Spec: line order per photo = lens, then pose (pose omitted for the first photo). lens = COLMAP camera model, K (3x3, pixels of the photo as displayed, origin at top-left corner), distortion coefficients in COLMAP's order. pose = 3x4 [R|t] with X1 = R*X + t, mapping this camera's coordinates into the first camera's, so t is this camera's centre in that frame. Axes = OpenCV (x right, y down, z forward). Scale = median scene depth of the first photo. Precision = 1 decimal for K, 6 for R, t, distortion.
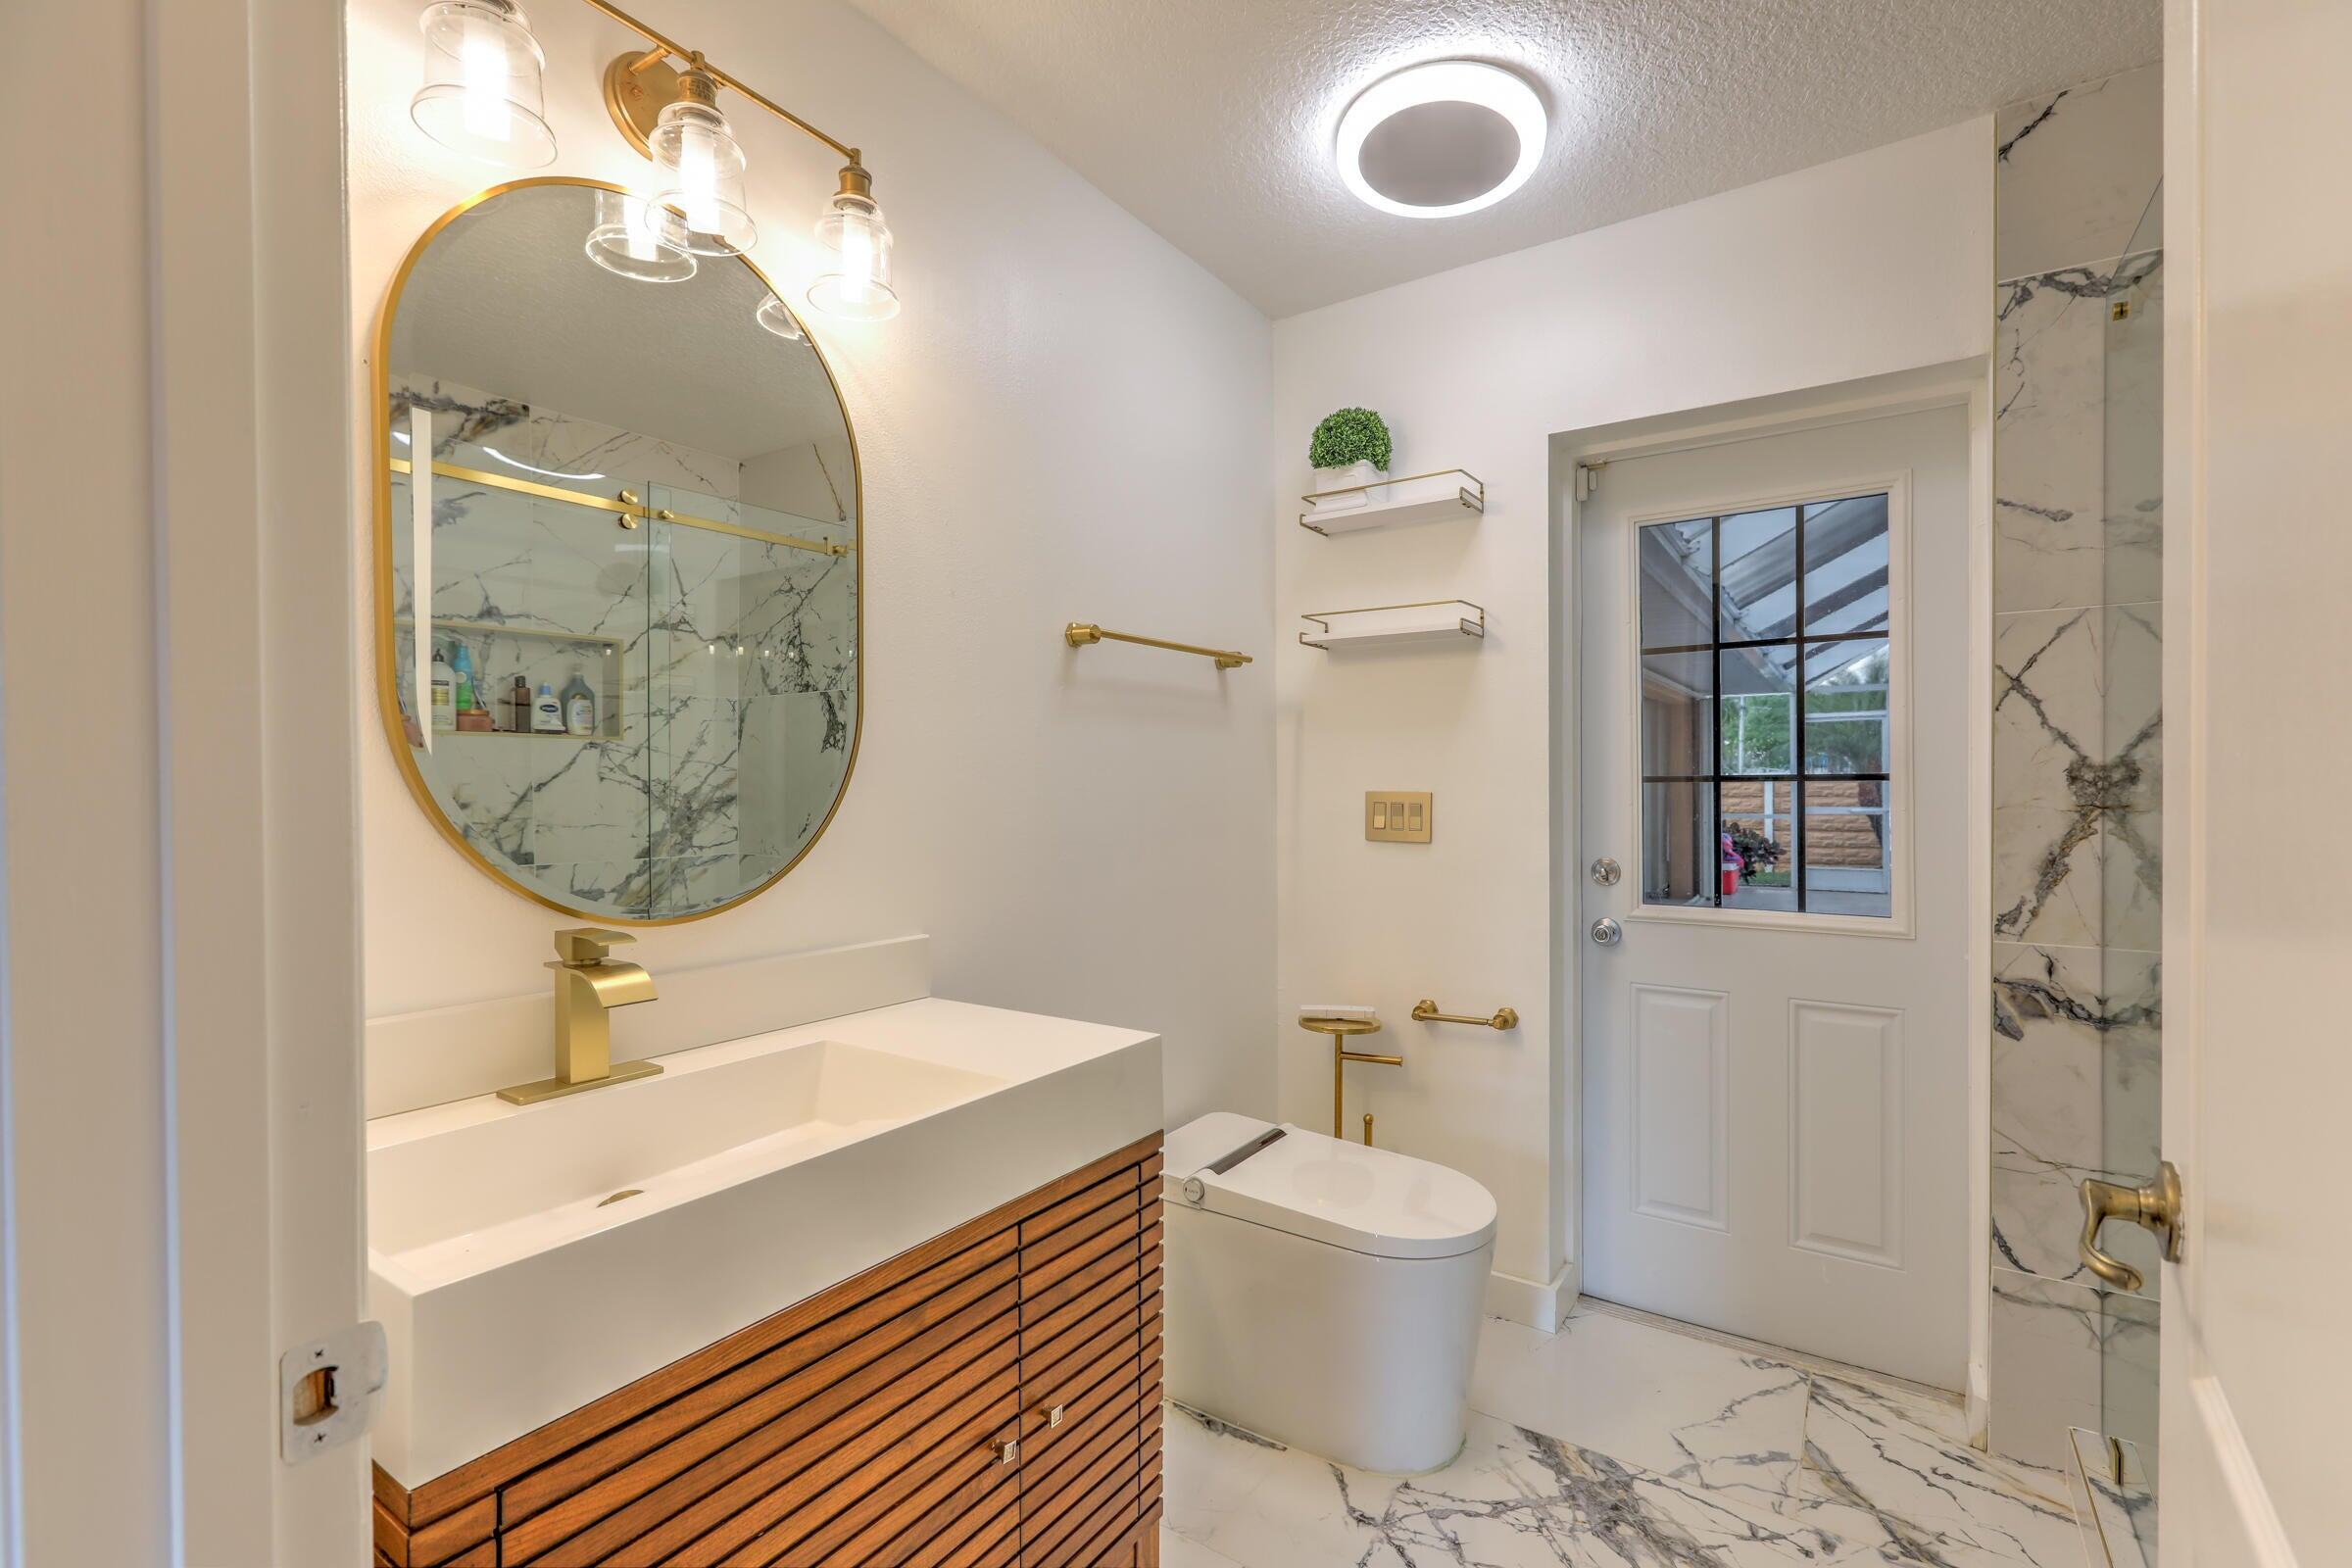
lens RADIAL K [[1038.2, 0, 1171.7], [0, 1038.2, 784.7], [0, 0, 1]] dist [-0.002315, 0.001459]
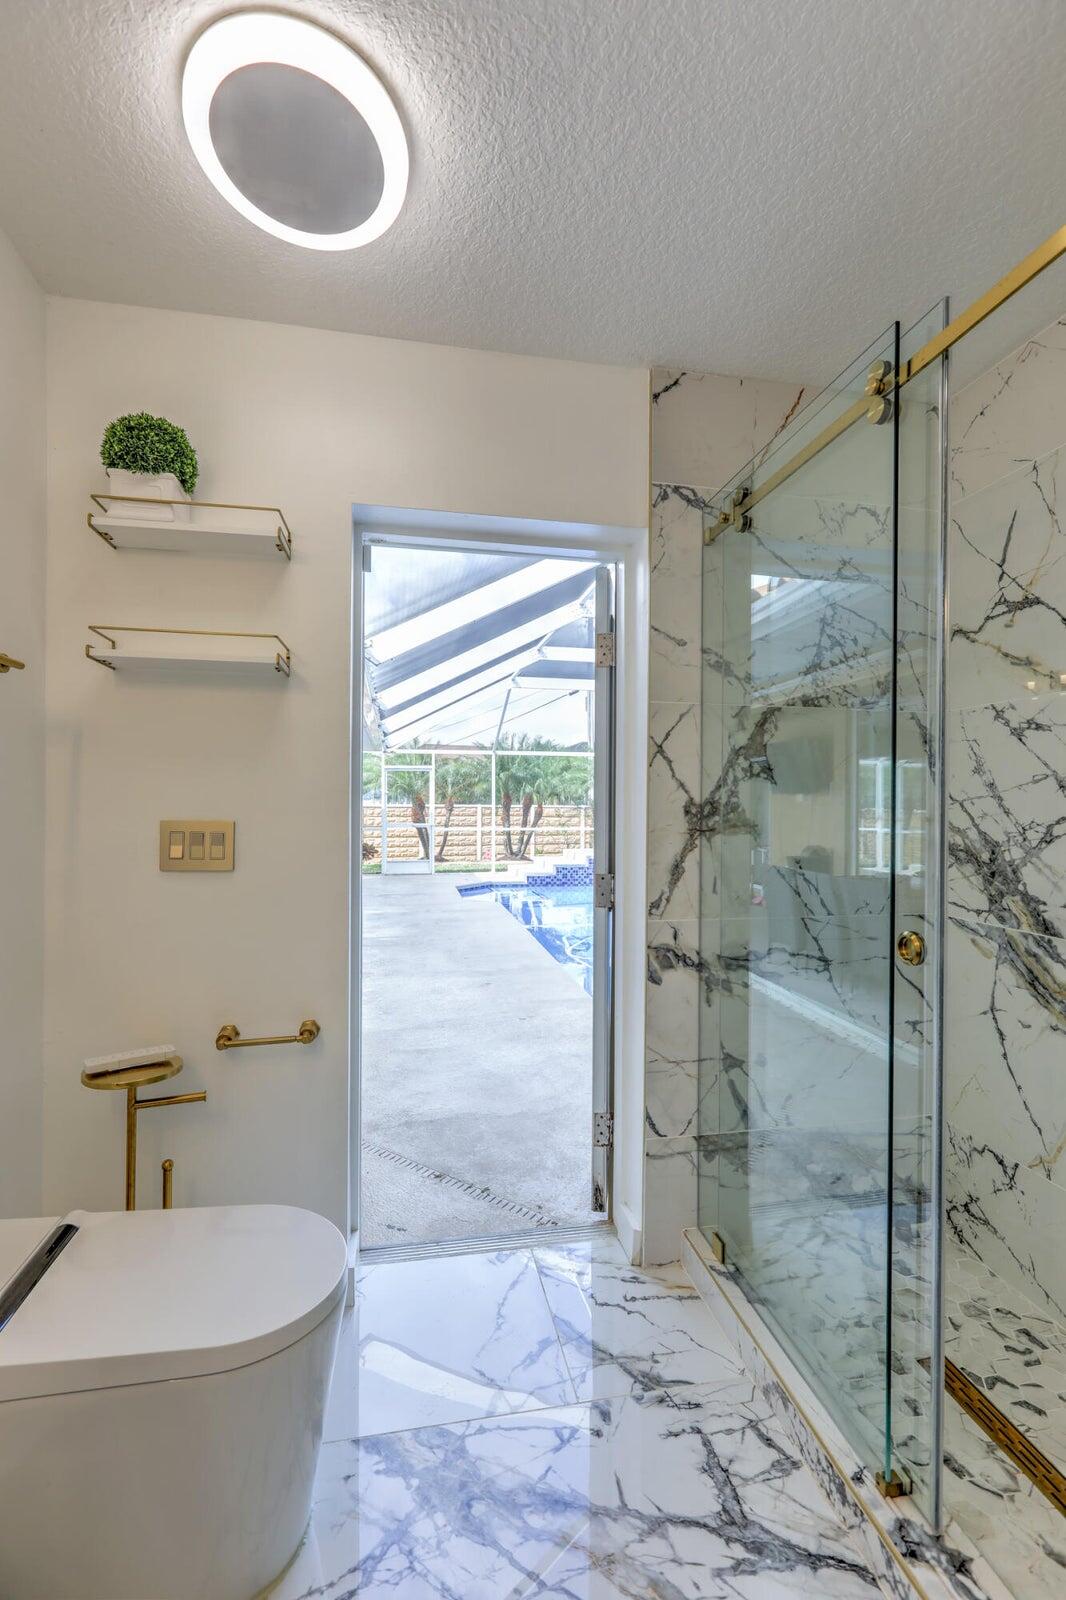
lens RADIAL K [[706.3, 0, 531.6], [0, 706.3, 803.4], [0, 0, 1]] dist [-0.002315, 0.001459]
pose [[0.707509, 0.010708, 0.706623, -0.045873], [-0.006427, 0.999941, -0.008718, -0.008095], [-0.706675, 0.001627, 0.707537, 0.400100]]
